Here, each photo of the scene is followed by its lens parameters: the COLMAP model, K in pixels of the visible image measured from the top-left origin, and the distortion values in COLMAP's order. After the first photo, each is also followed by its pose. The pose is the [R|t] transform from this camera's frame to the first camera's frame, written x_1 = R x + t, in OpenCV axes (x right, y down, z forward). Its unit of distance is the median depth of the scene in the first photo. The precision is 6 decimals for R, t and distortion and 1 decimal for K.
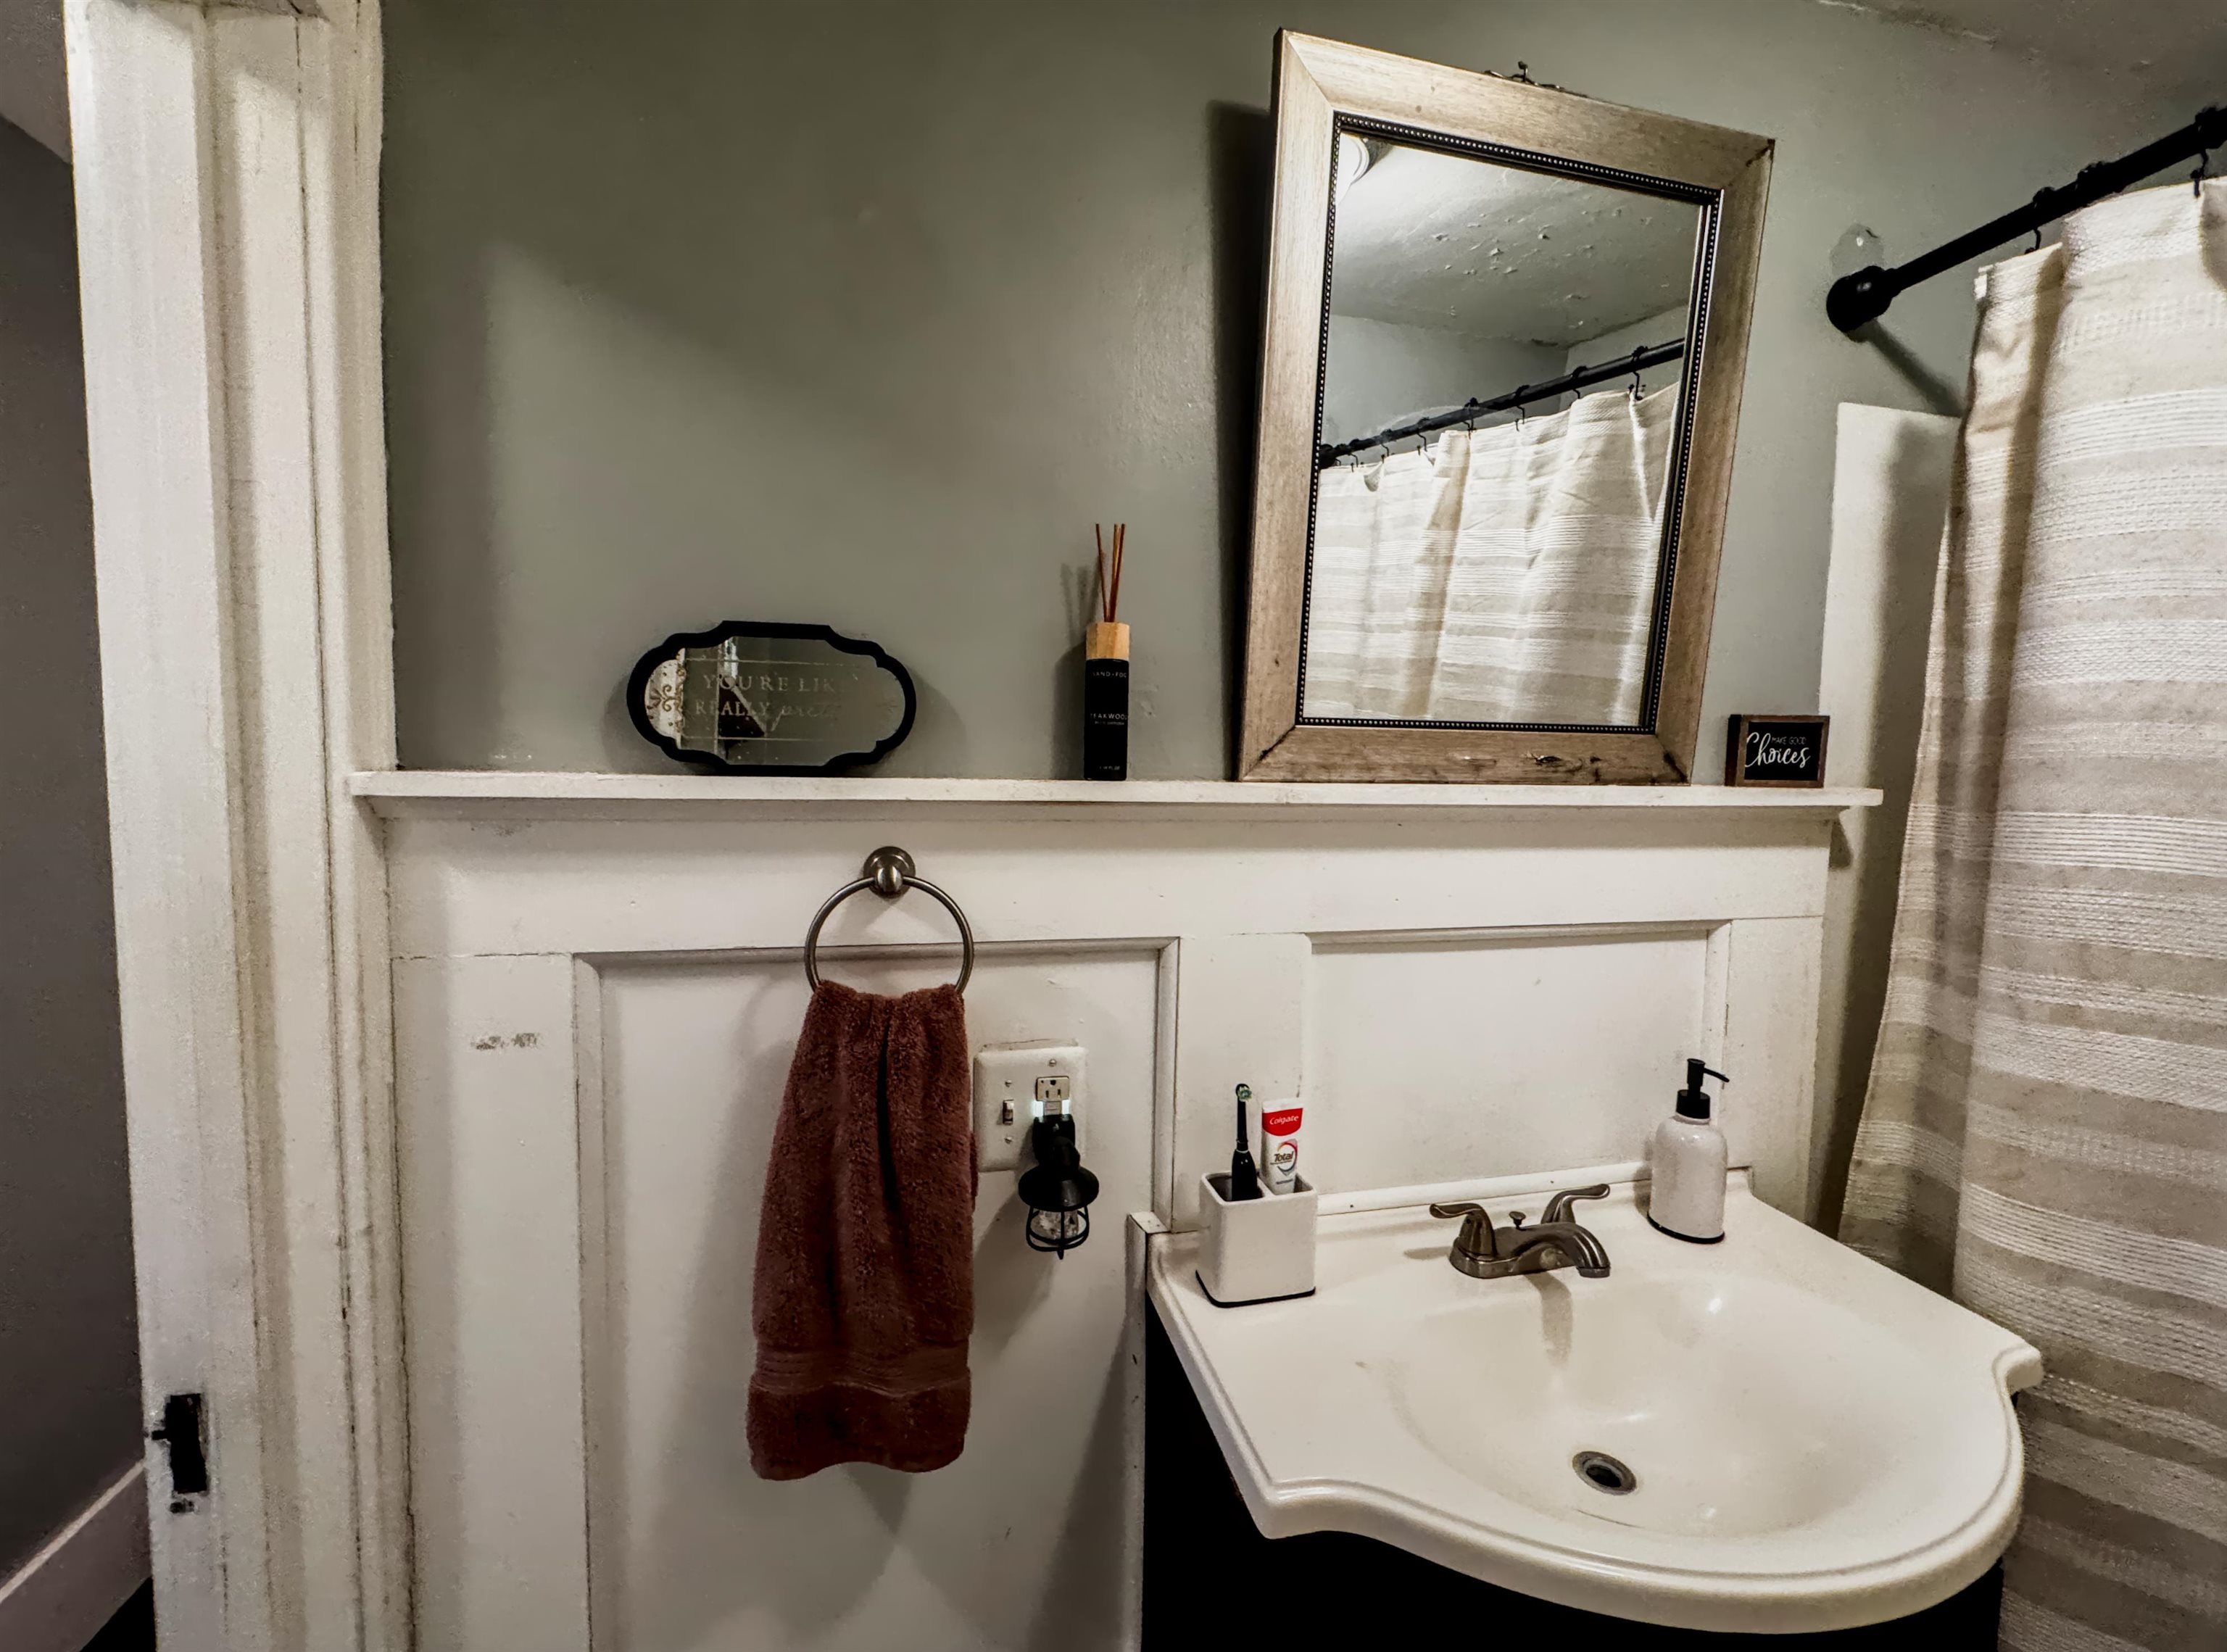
lens RADIAL K [[904.9, 0, 1106.8], [0, 904.9, 829.4], [0, 0, 1]] dist [-0.001663, 0.000008]
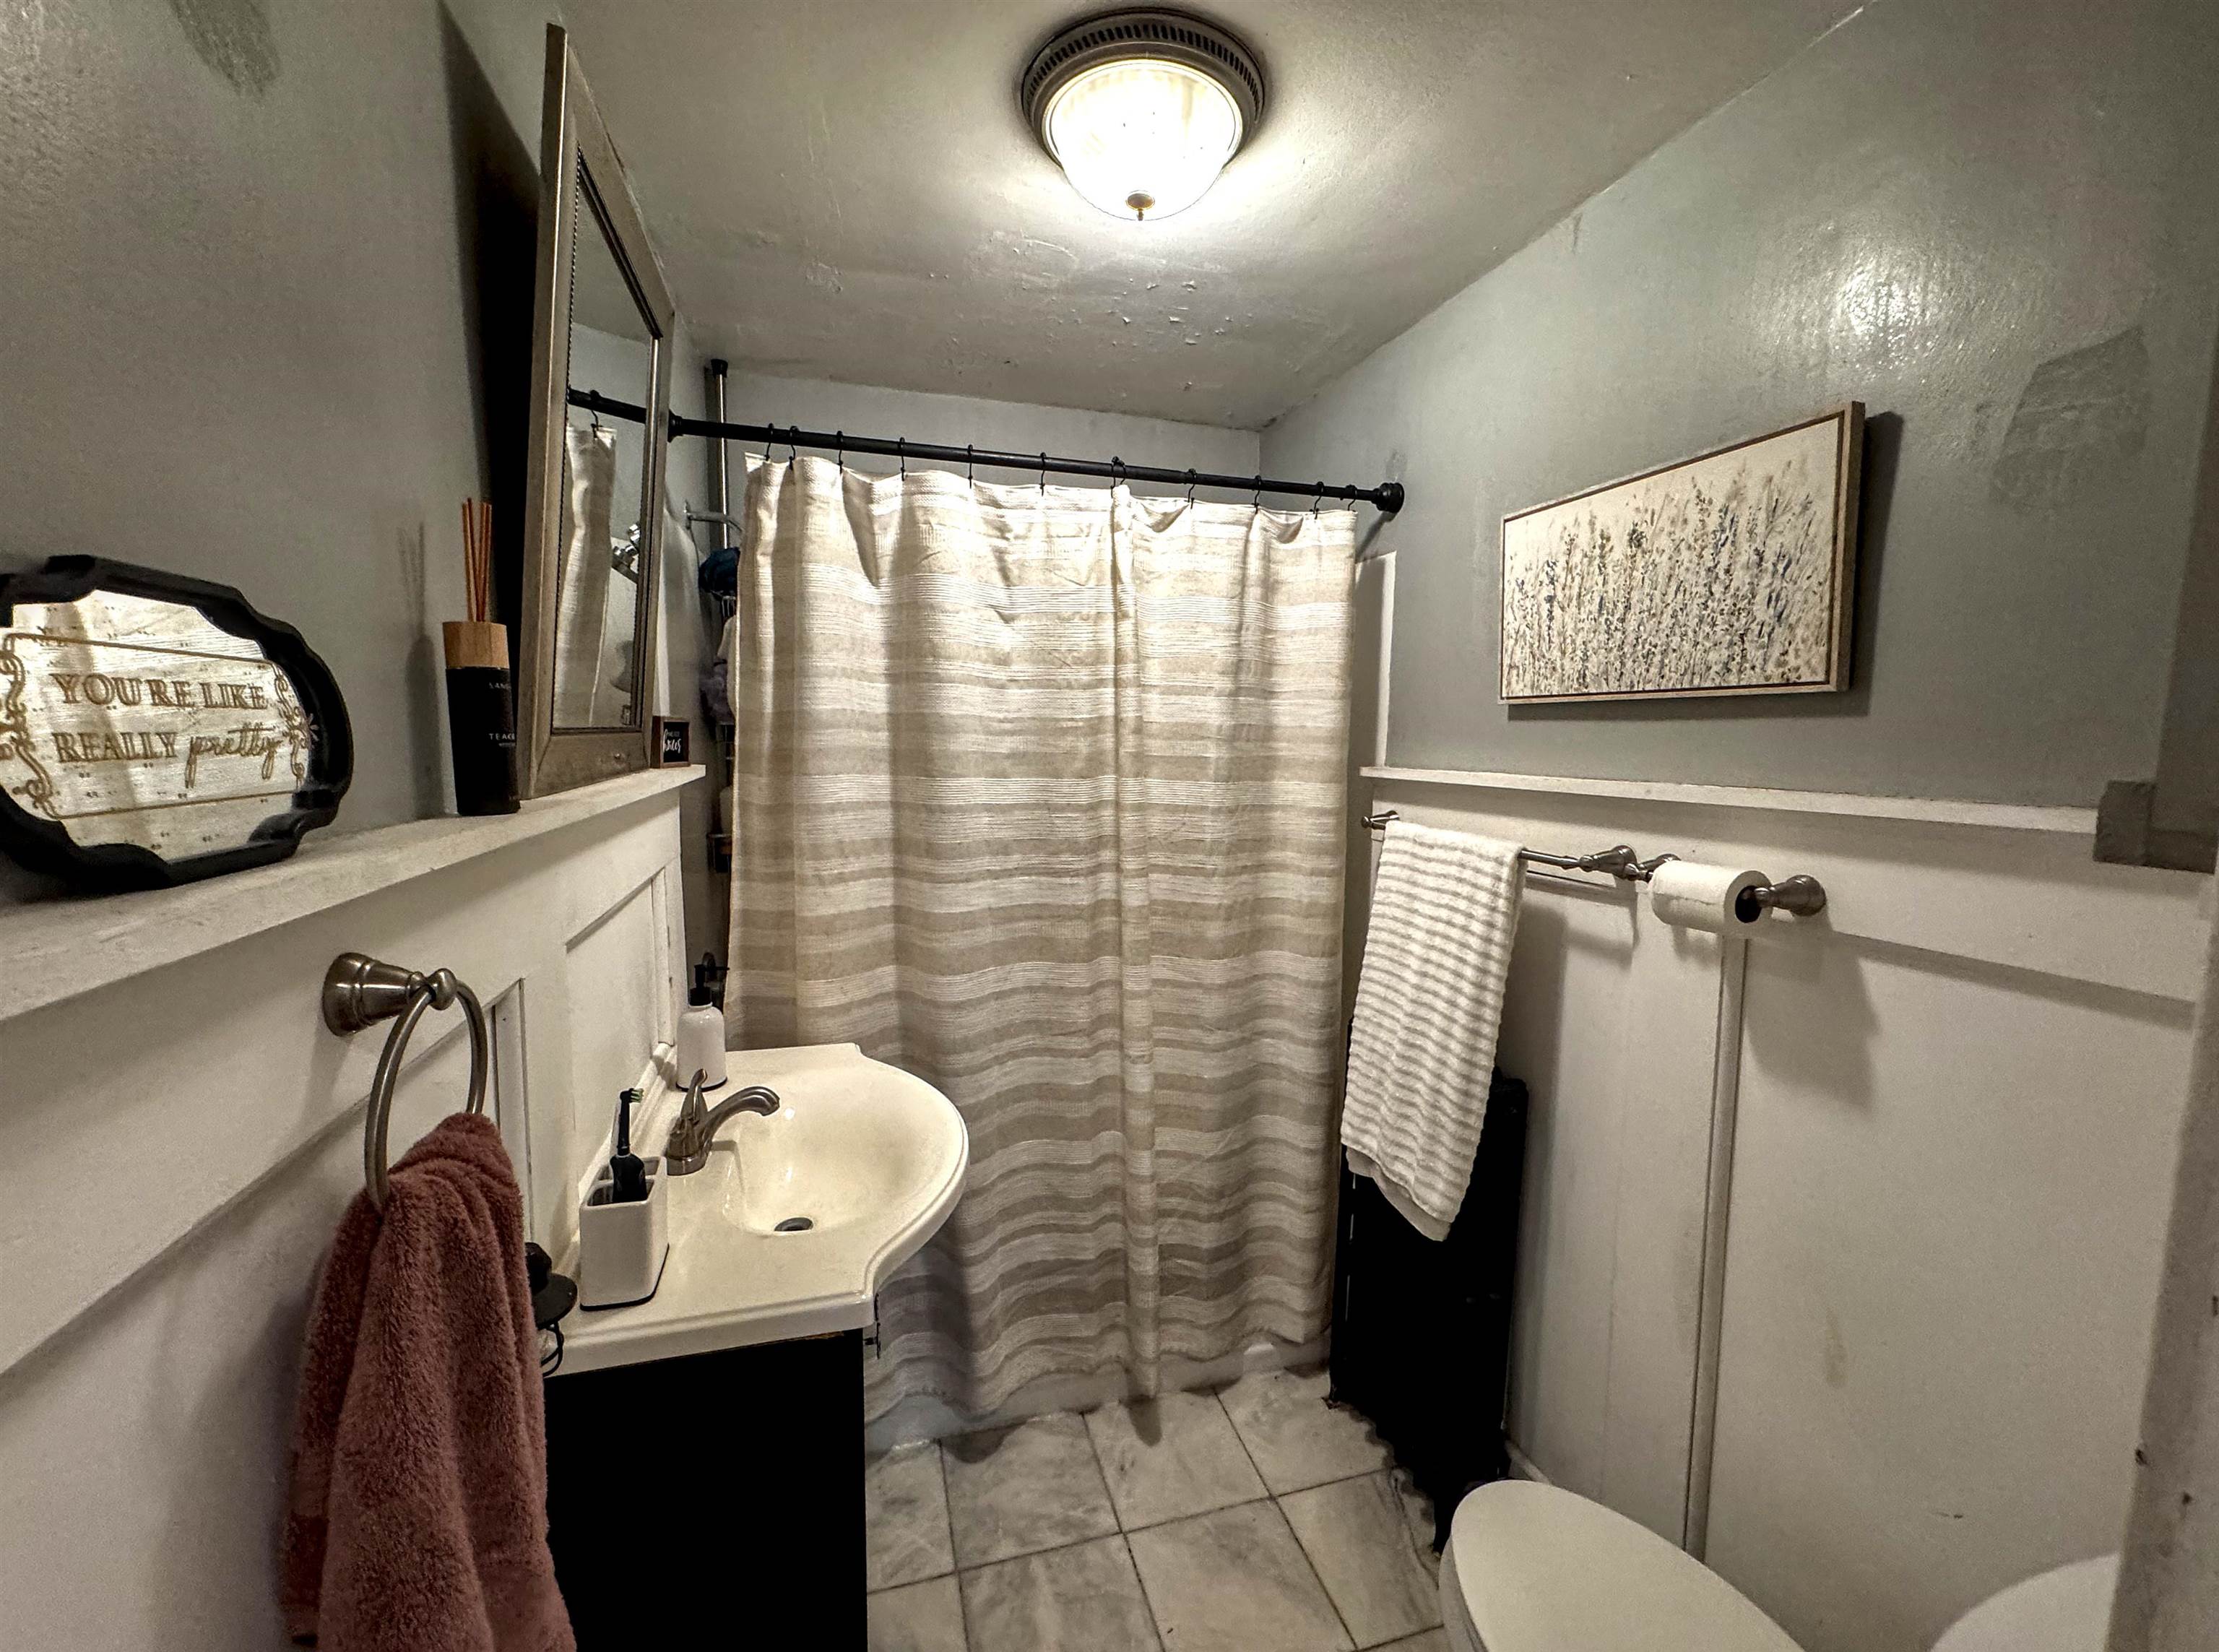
lens RADIAL K [[901.7, 0, 1102.9], [0, 901.7, 829.4], [0, 0, 1]] dist [-0.001663, 0.000008]
pose [[-0.044425, -0.127340, 0.990864, -0.885296], [0.051477, 0.990234, 0.129567, -0.123173], [-0.997686, 0.056763, -0.037436, 0.488989]]
